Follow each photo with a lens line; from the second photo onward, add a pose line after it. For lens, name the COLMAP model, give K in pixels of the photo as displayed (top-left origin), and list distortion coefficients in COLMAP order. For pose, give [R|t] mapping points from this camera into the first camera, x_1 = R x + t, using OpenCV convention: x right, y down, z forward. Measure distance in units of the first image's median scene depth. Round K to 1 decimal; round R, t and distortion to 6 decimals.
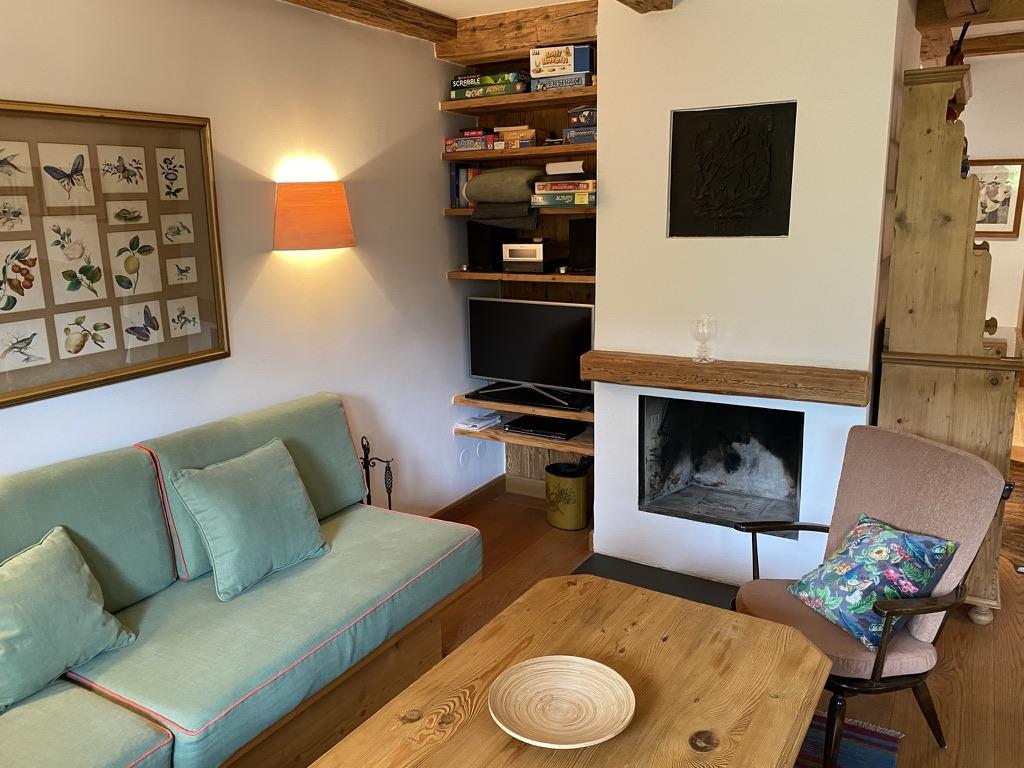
lens RADIAL K [[786.1, 0, 510.4], [0, 786.1, 377.5], [0, 0, 1]] dist [-0.001805, 0.001605]
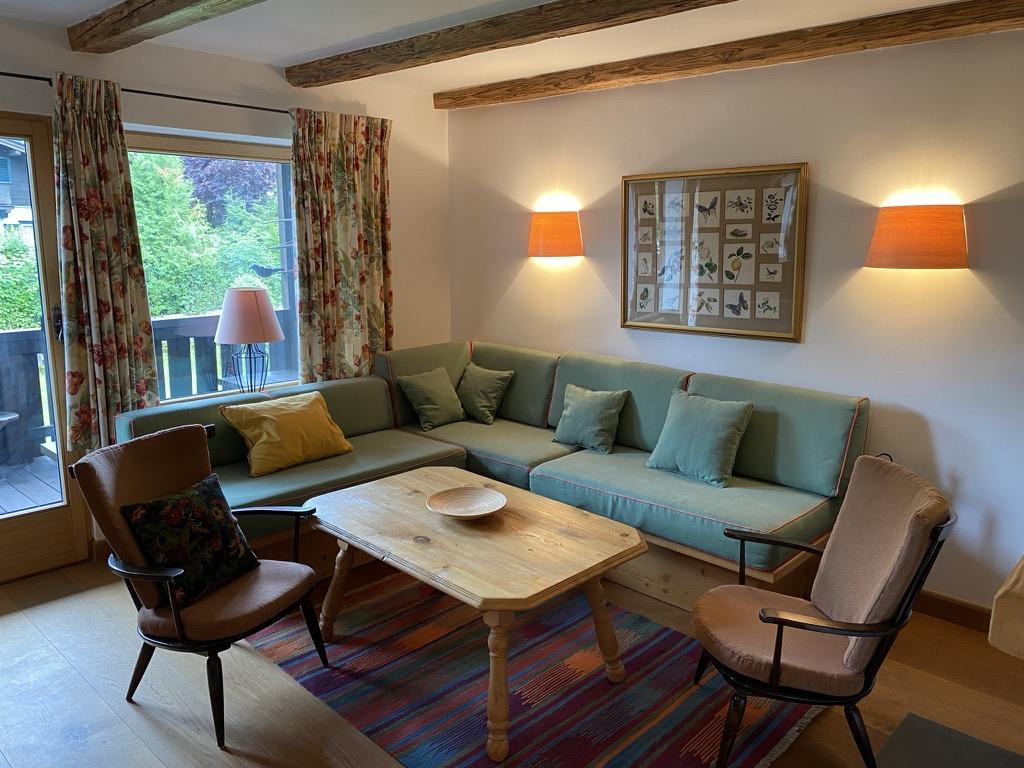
lens RADIAL K [[786.1, 0, 512.7], [0, 786.1, 385.0], [0, 0, 1]] dist [-0.001805, 0.001605]
pose [[-0.221773, 0.209953, -0.952227, 1.158609], [-0.196138, 0.946980, 0.254476, -0.228651], [0.955168, 0.243204, -0.168835, 0.901908]]
